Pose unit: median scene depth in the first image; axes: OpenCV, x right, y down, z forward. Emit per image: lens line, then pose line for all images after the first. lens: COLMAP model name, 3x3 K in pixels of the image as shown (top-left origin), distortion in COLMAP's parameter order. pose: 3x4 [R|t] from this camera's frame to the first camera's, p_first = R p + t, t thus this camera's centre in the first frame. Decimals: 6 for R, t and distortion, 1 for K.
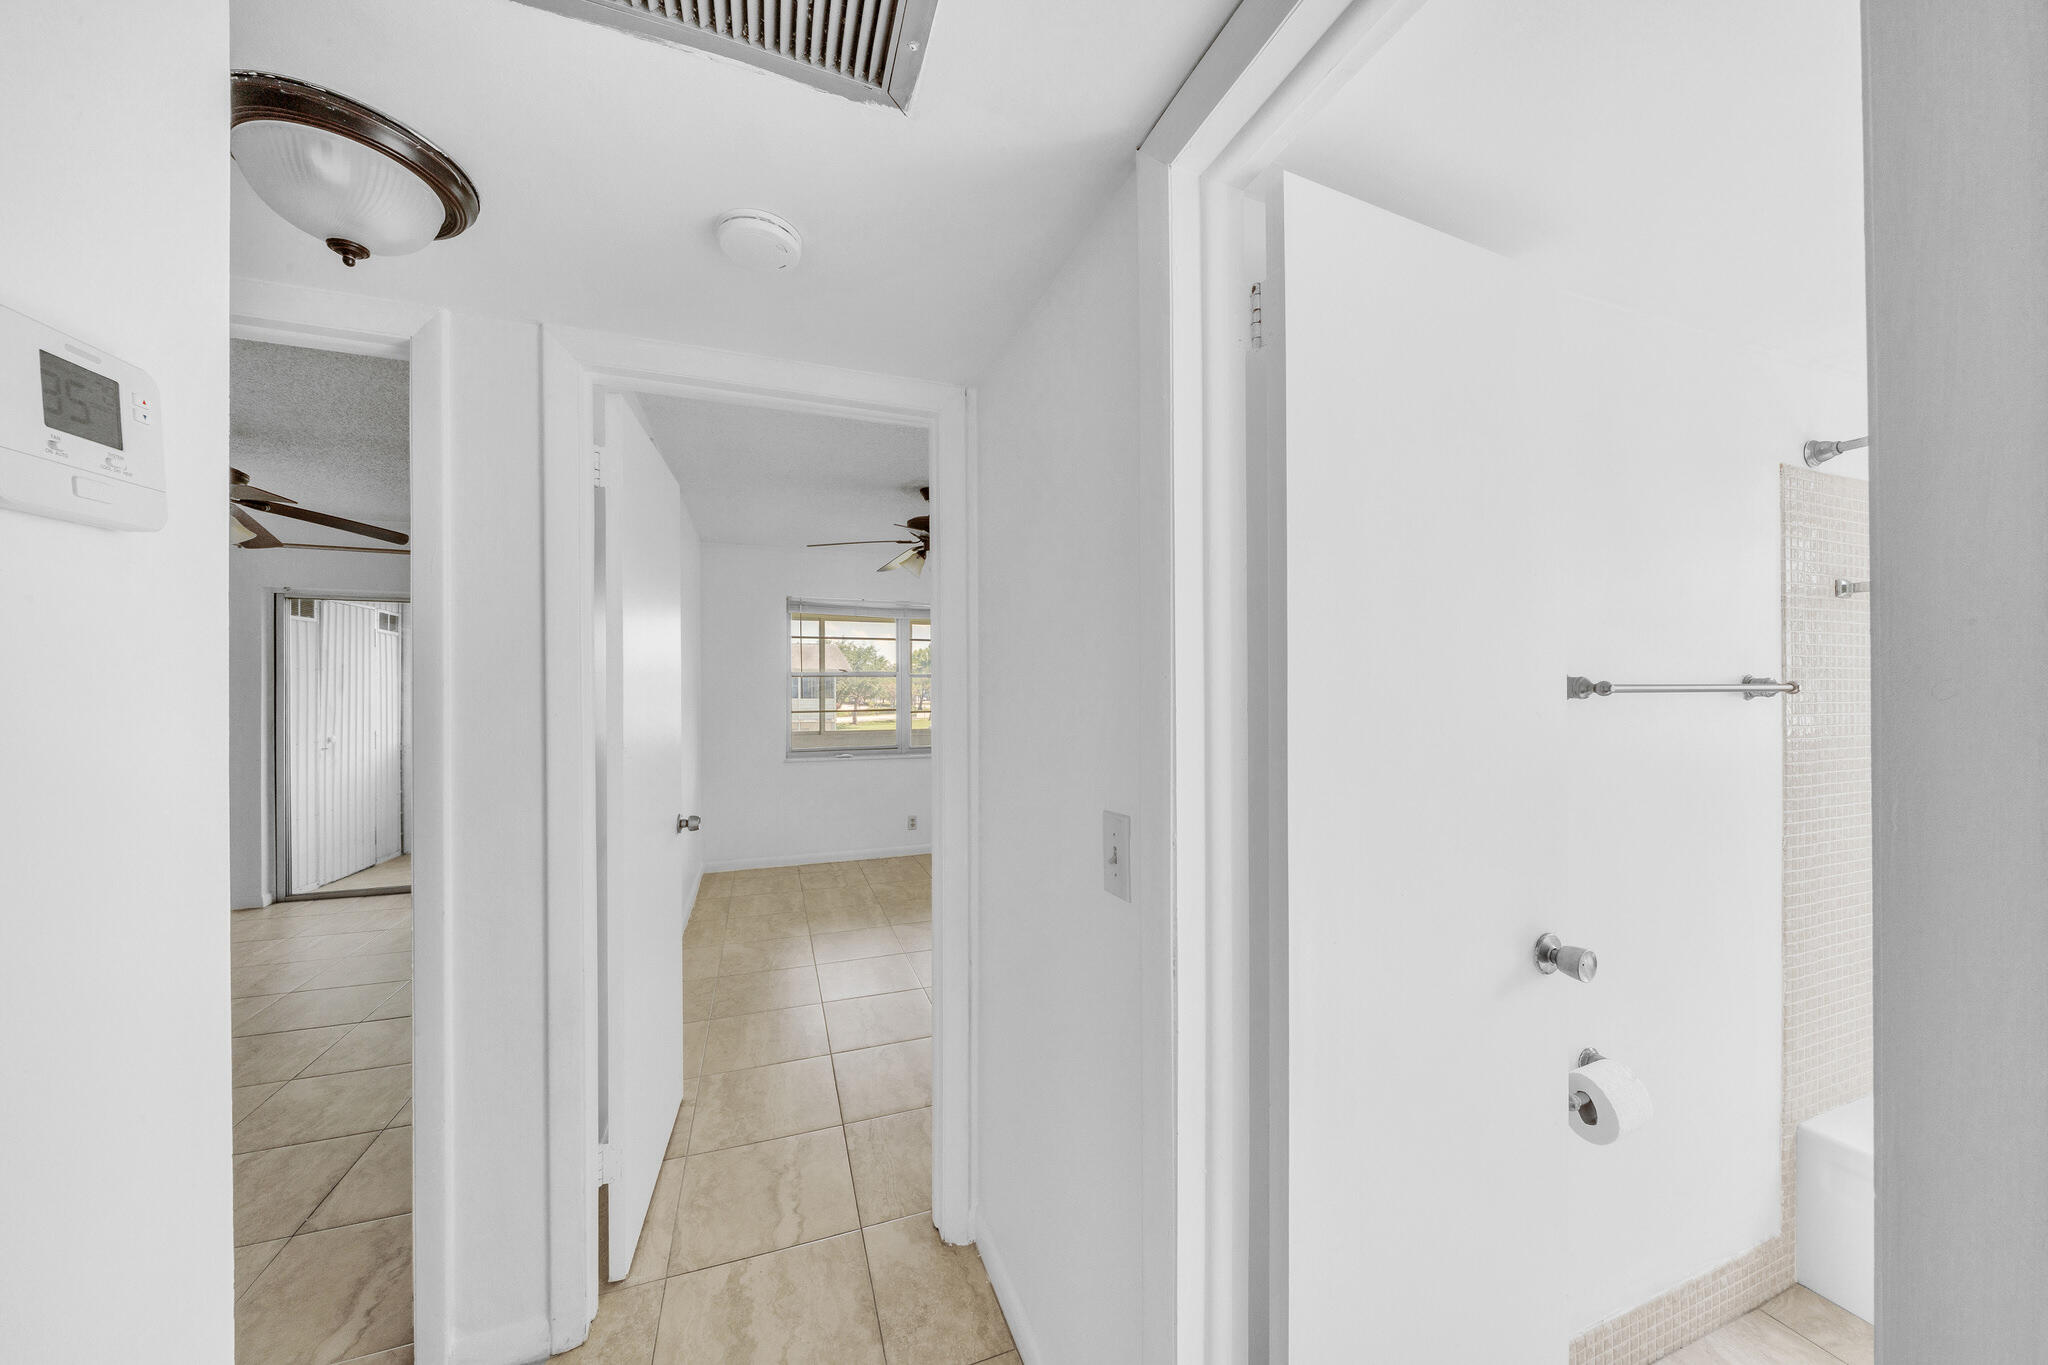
lens RADIAL K [[709.7, 0, 999.5], [0, 709.7, 683.9], [0, 0, 1]] dist [-0.007614, 0.000121]
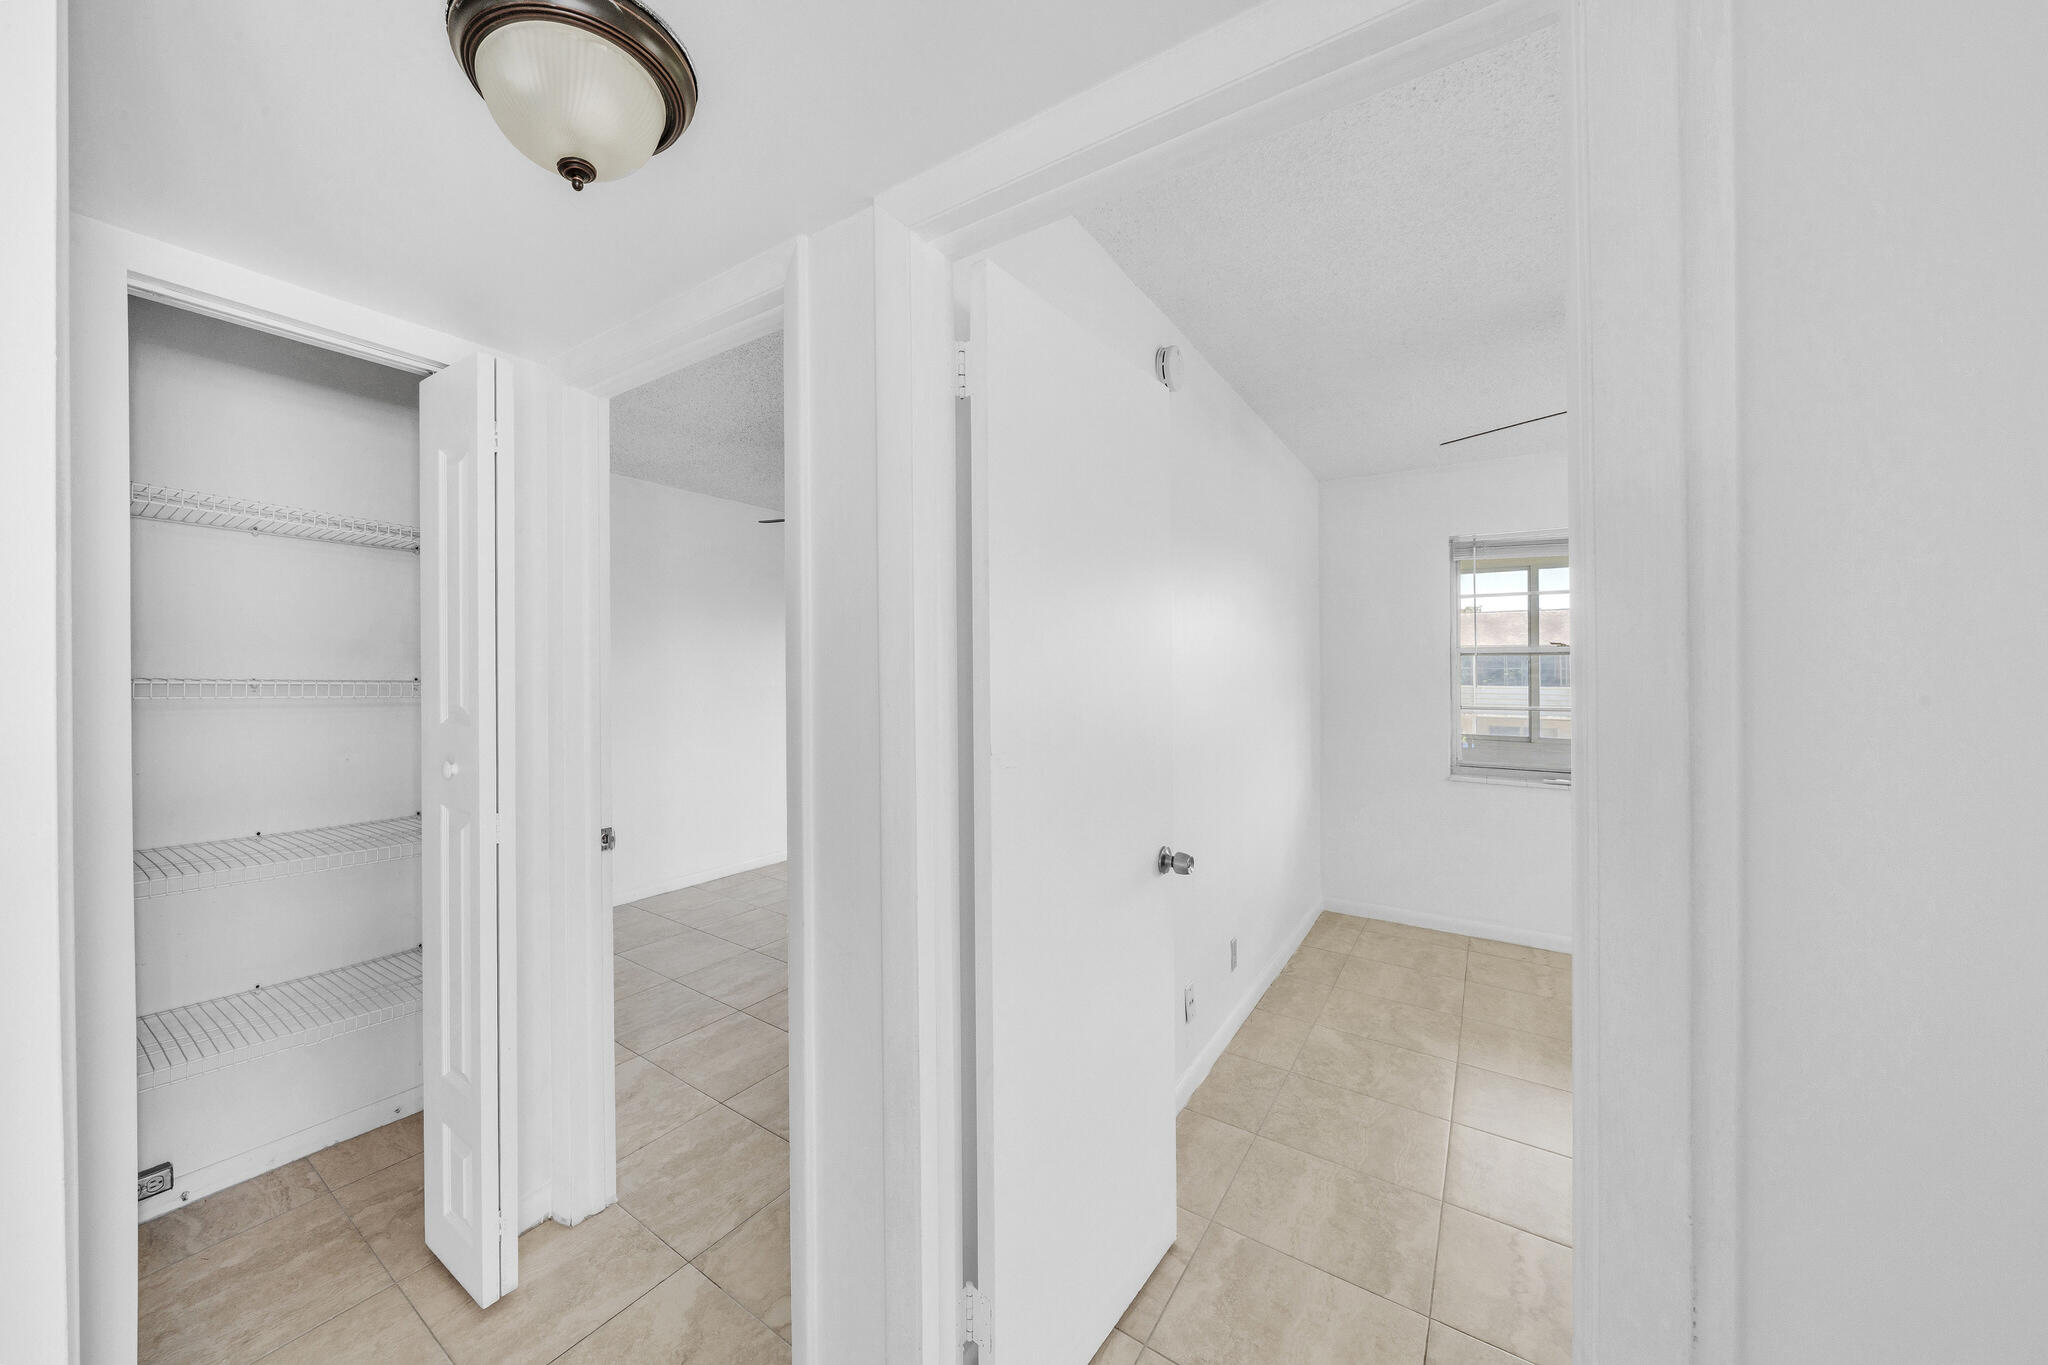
lens RADIAL K [[759.8, 0, 873.0], [0, 759.8, 666.8], [0, 0, 1]] dist [-0.002549, -0.000102]
pose [[0.539878, 0.001216, -0.841742, 0.017835], [-0.000043, 0.999999, 0.001417, 0.000527], [0.841743, -0.000729, 0.539878, 0.173813]]
